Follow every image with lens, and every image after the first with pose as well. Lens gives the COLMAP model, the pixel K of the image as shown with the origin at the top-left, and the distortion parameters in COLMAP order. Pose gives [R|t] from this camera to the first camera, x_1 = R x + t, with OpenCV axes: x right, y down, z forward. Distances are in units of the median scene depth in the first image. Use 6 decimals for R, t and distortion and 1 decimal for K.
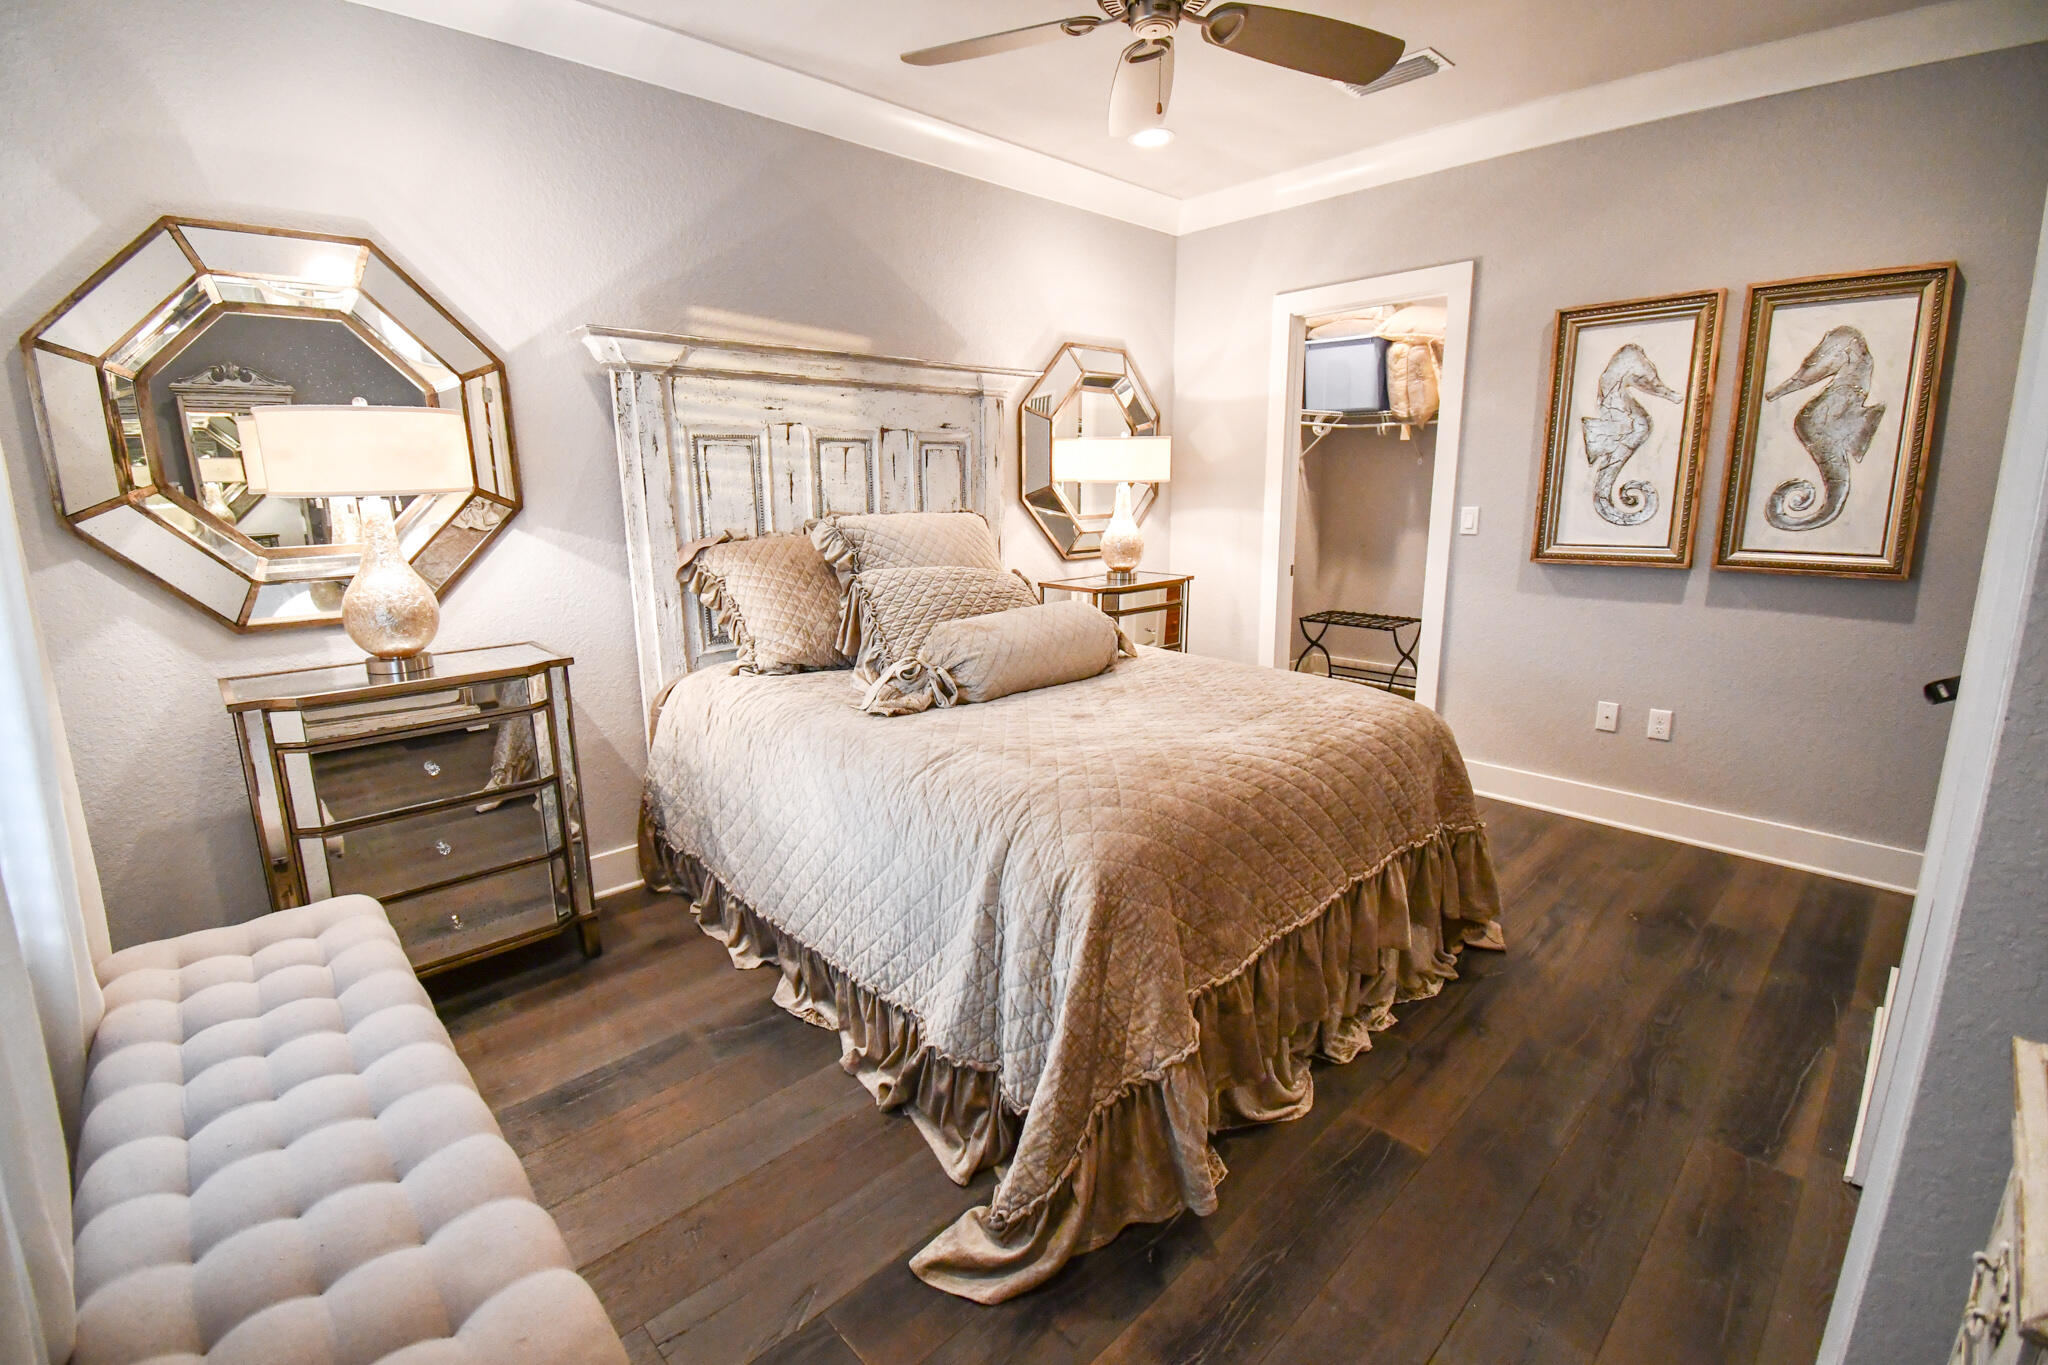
lens RADIAL K [[910.2, 0, 1012.6], [0, 910.2, 682.7], [0, 0, 1]] dist [0.015986, -0.022704]
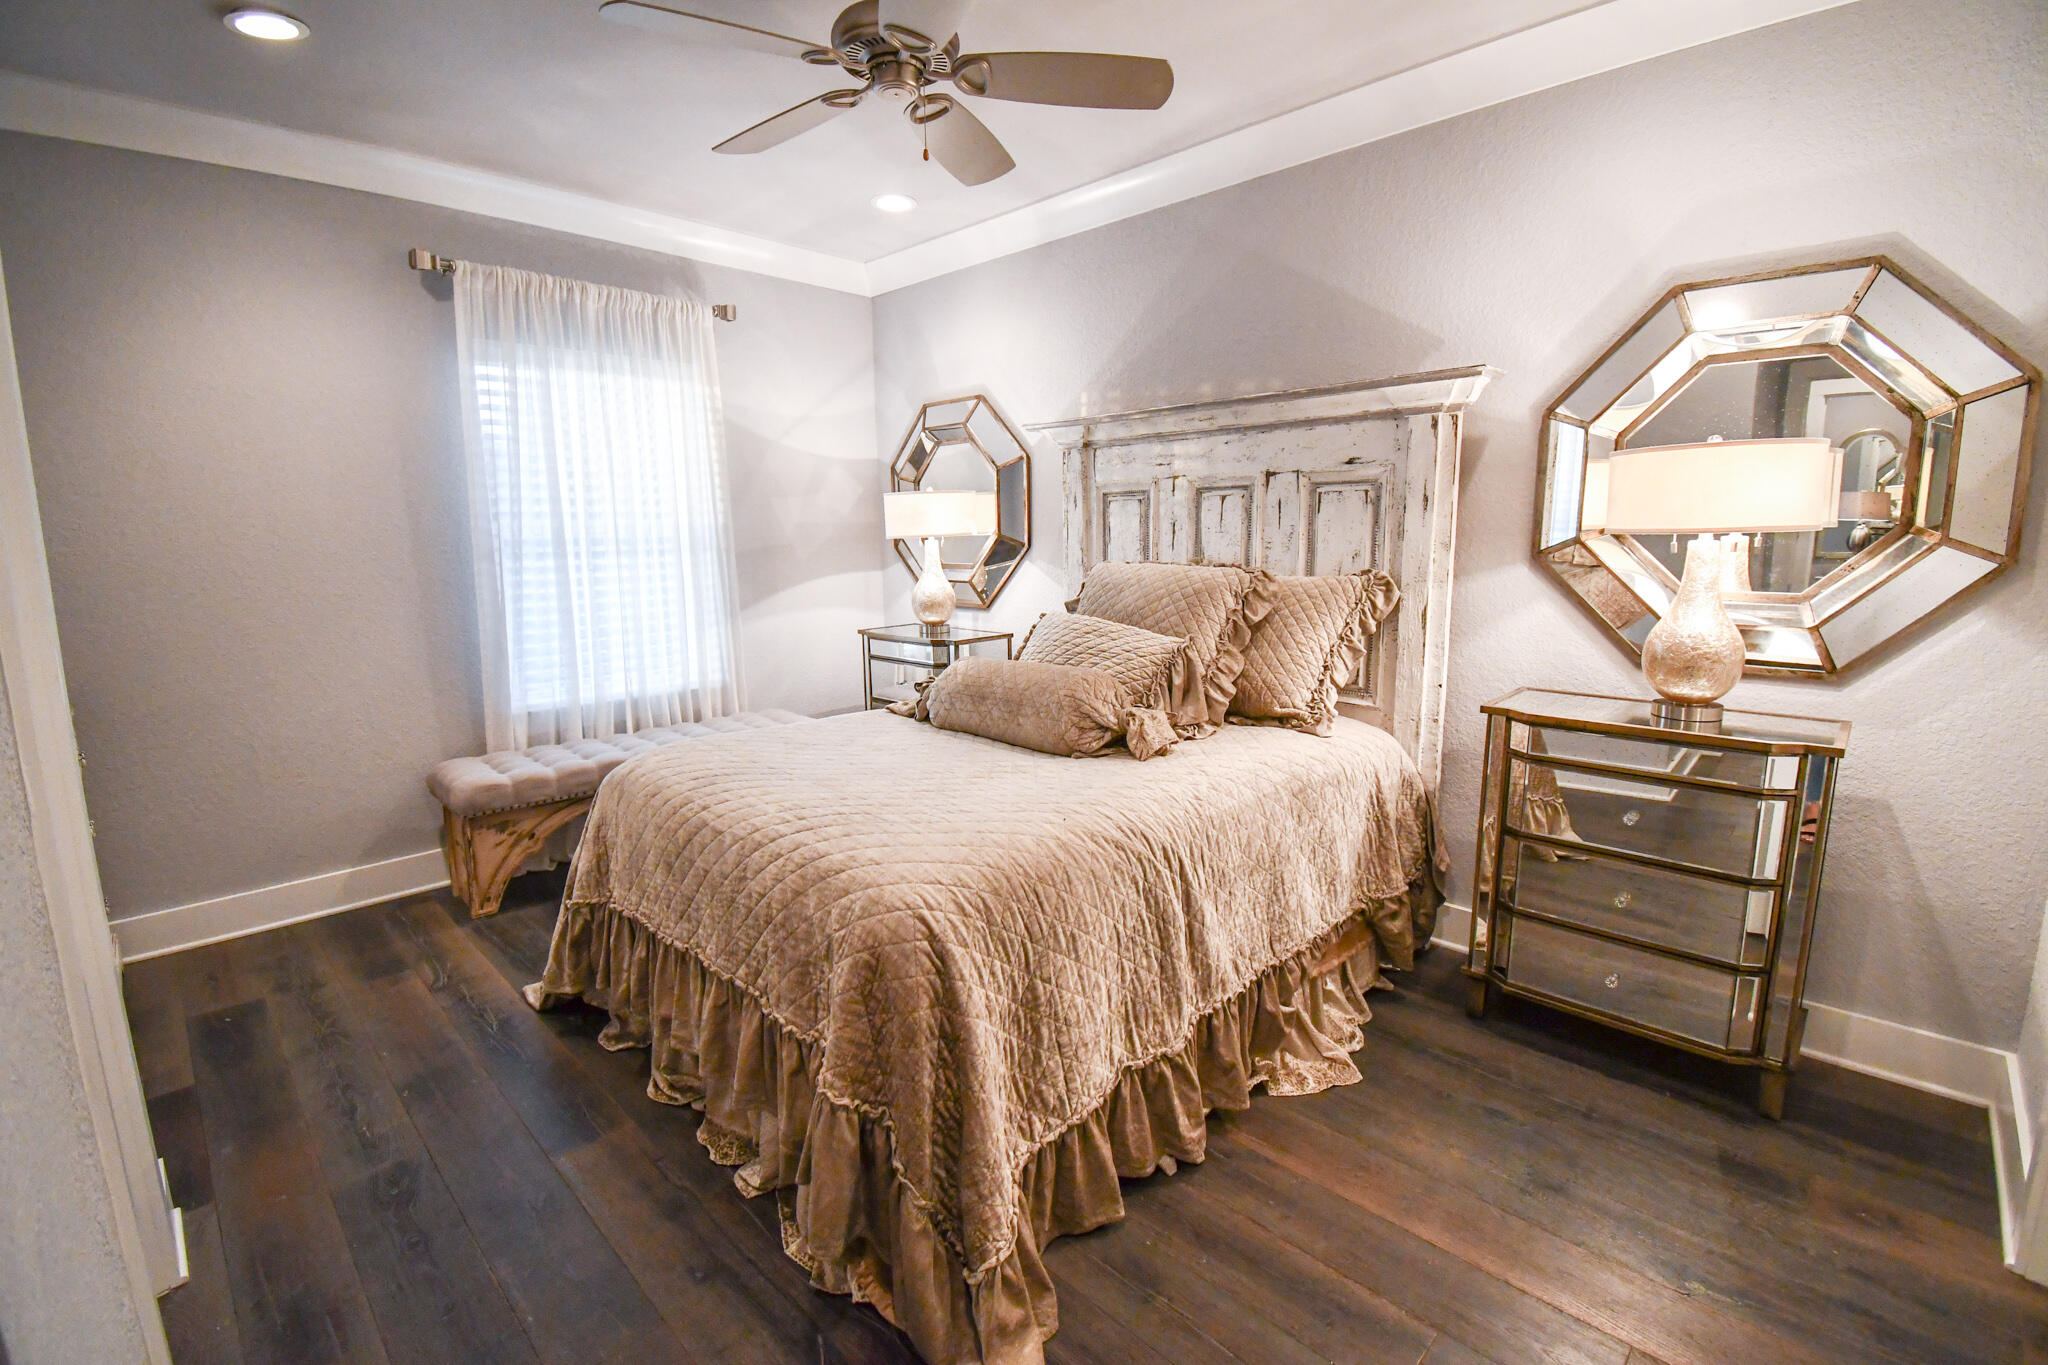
lens RADIAL K [[910.2, 0, 1012.6], [0, 910.2, 682.7], [0, 0, 1]] dist [0.015986, -0.022704]
pose [[0.019300, 0.168086, -0.985583, 0.782610], [-0.209953, 0.964469, 0.160374, -0.169660], [0.977521, 0.203830, 0.053905, 0.747767]]
